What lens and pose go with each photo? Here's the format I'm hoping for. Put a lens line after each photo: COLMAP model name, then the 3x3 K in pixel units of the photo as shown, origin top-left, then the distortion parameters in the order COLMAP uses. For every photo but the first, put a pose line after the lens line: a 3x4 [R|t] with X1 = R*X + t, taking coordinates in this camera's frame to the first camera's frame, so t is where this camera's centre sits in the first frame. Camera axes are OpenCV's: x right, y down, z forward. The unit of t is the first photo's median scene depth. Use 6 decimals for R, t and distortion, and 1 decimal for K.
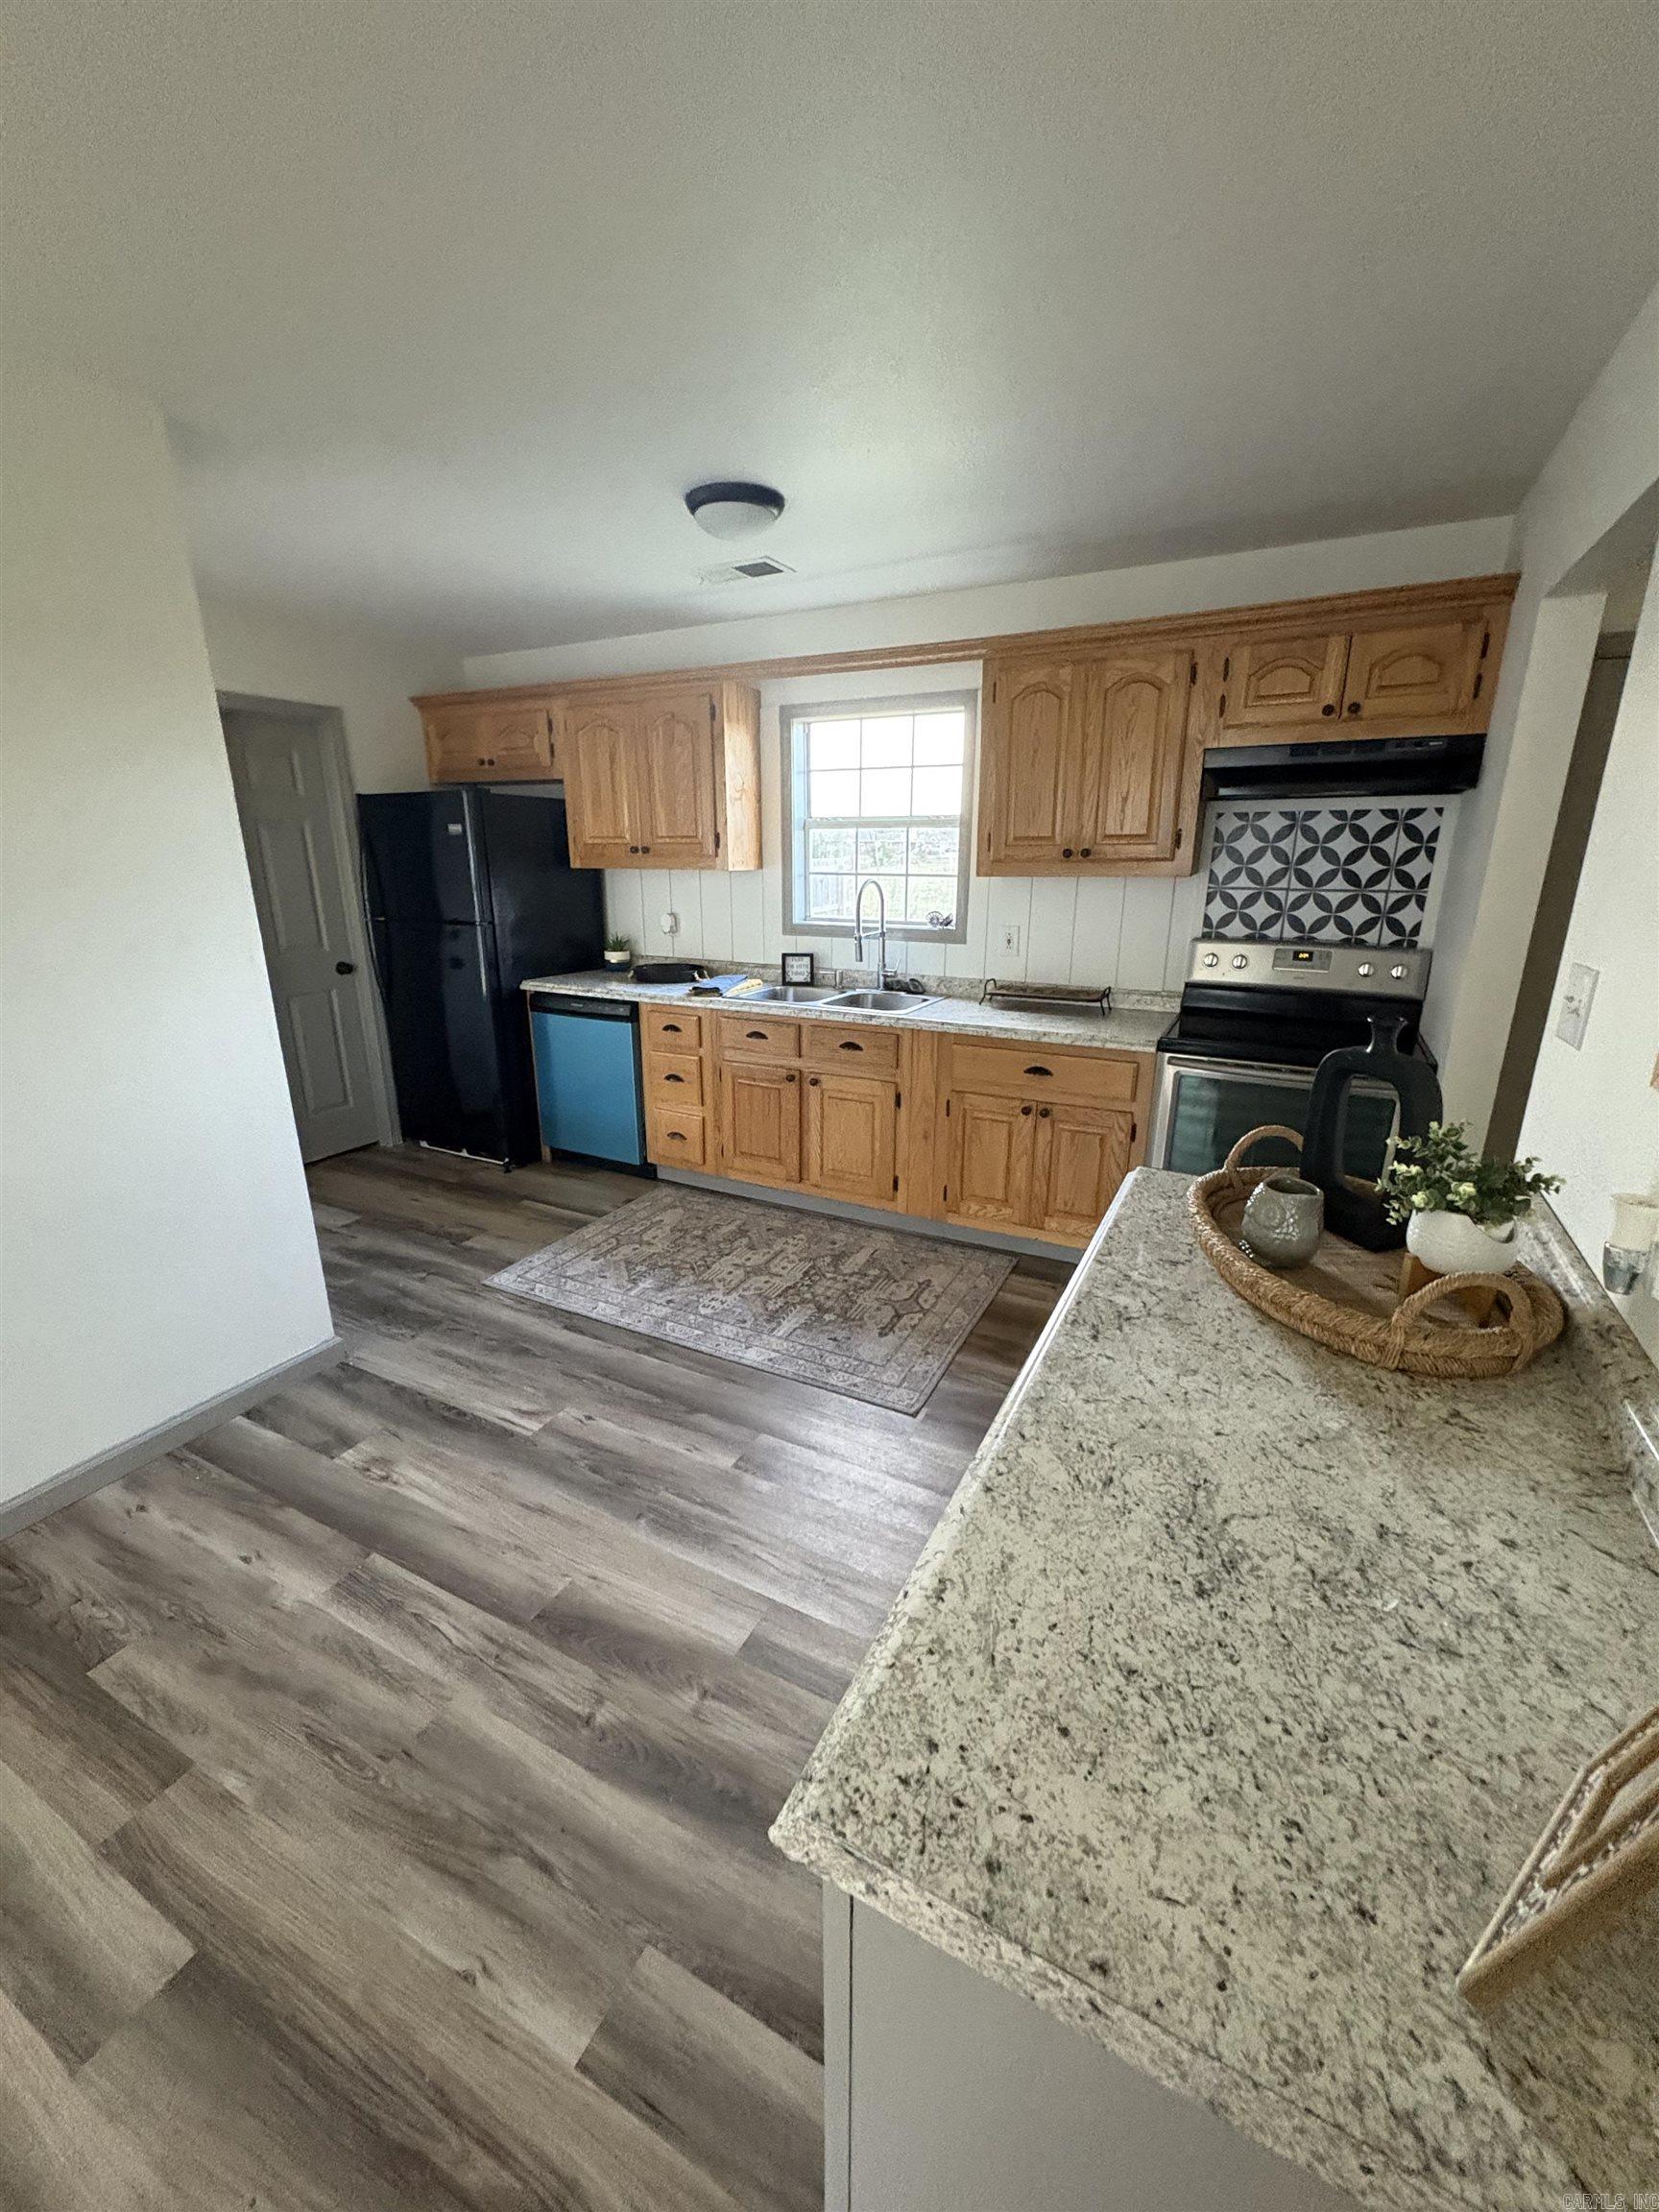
lens RADIAL K [[879.8, 0, 827.9], [0, 879.8, 1107.2], [0, 0, 1]] dist [0.002381, -0.000490]
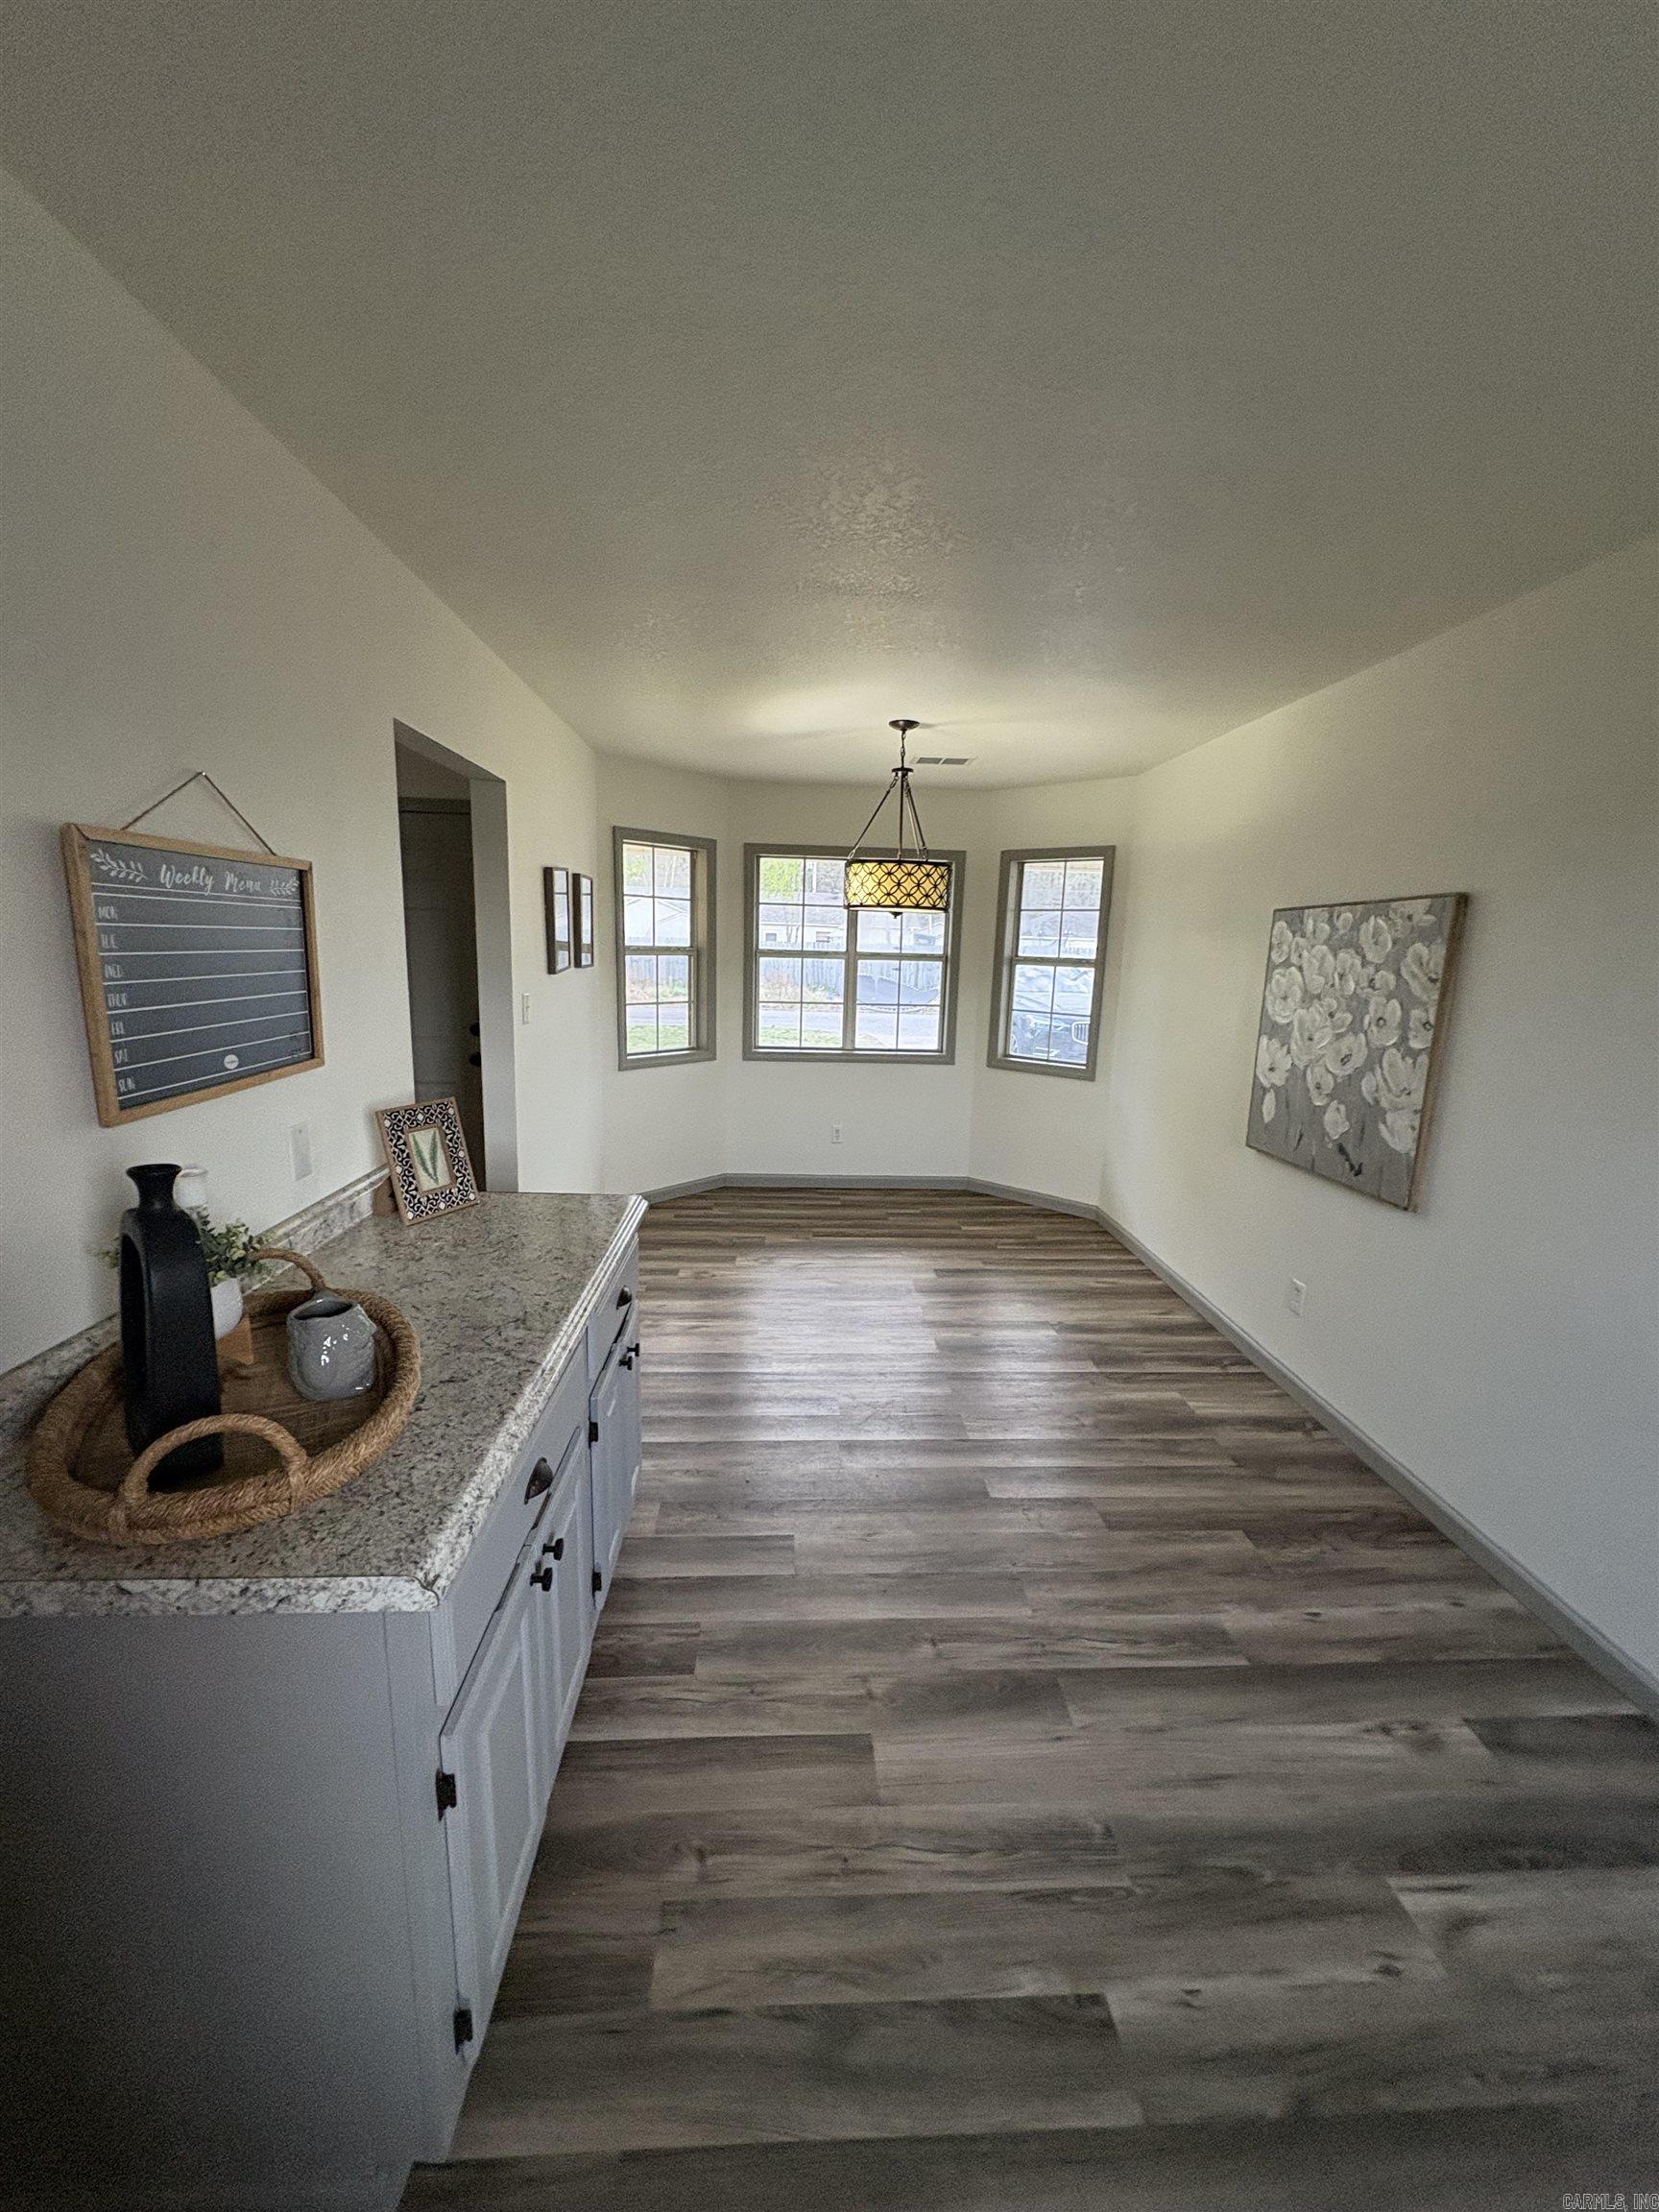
lens RADIAL K [[879.8, 0, 827.1], [0, 879.8, 1107.5], [0, 0, 1]] dist [0.002381, -0.000490]
pose [[-0.862300, 0.065127, -0.502193, 0.215153], [-0.173869, 0.893333, 0.414398, -0.233366], [0.475614, 0.444652, -0.758997, 0.759858]]
